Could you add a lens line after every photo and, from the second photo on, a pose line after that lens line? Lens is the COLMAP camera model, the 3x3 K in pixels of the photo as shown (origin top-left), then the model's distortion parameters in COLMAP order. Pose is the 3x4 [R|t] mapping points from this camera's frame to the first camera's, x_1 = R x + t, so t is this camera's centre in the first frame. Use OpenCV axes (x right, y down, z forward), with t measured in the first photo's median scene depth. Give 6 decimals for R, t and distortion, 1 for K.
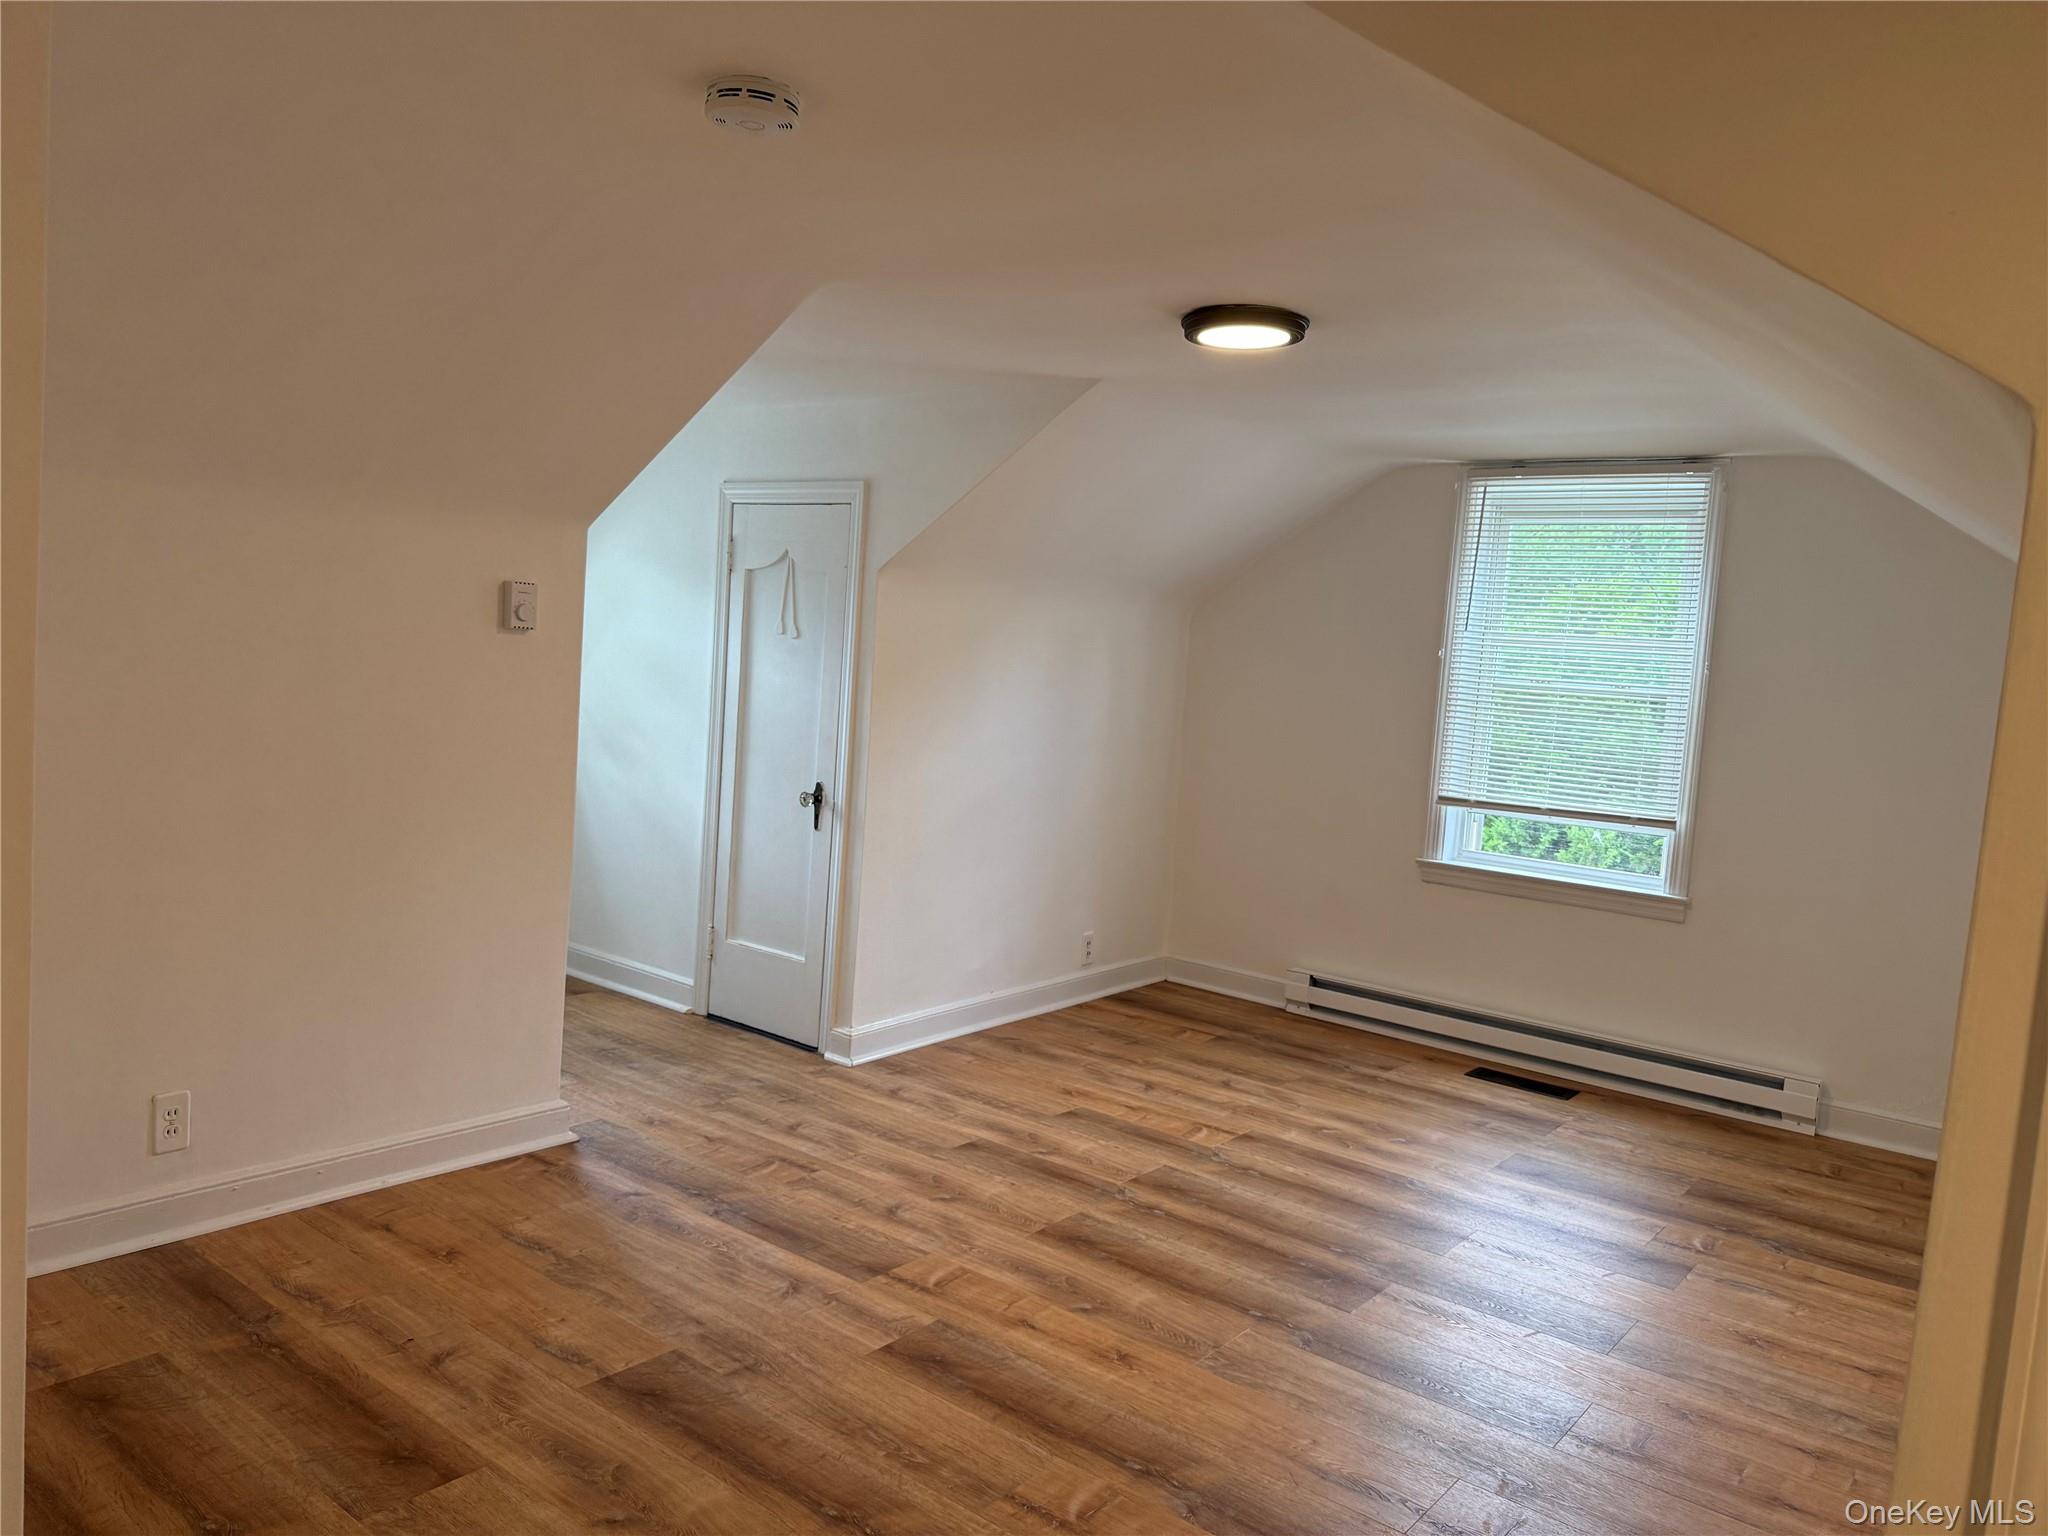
lens RADIAL K [[1450.8, 0, 1024.0], [0, 1450.8, 768.0], [0, 0, 1]] dist [0.071833, -0.116506]
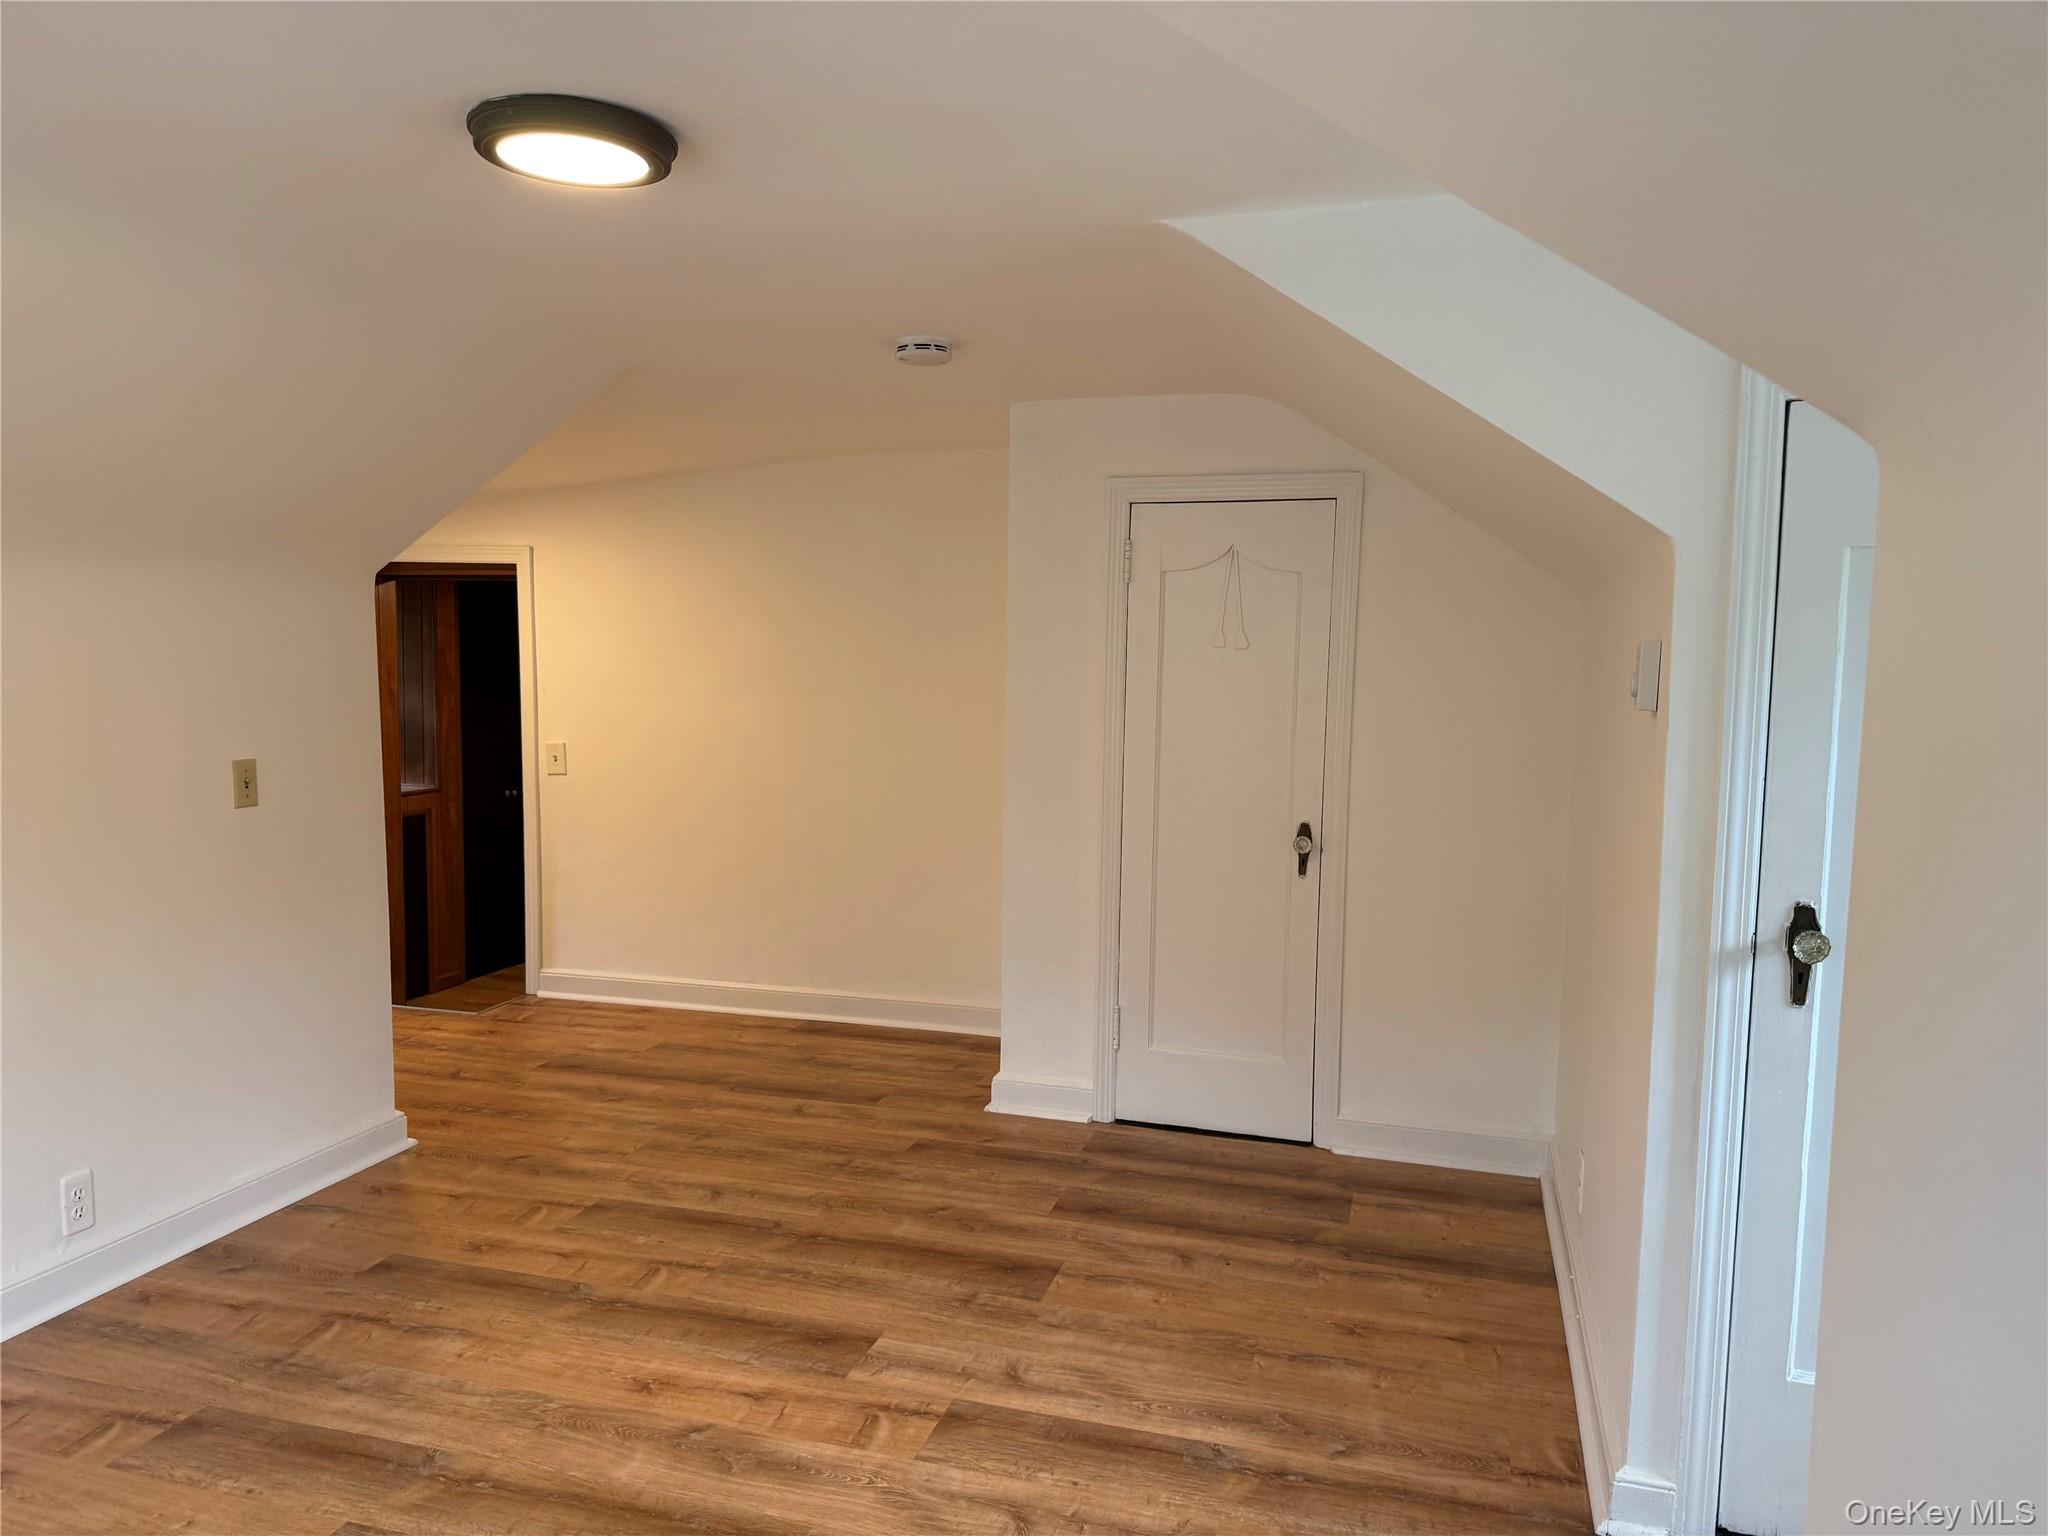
lens RADIAL K [[1450.8, 0, 1024.0], [0, 1450.8, 768.0], [0, 0, 1]] dist [0.071833, -0.116506]
pose [[-0.921164, -0.048512, -0.386140, 0.229084], [-0.104964, 0.986401, 0.126474, -0.156347], [0.374754, 0.157034, -0.913729, 1.897635]]
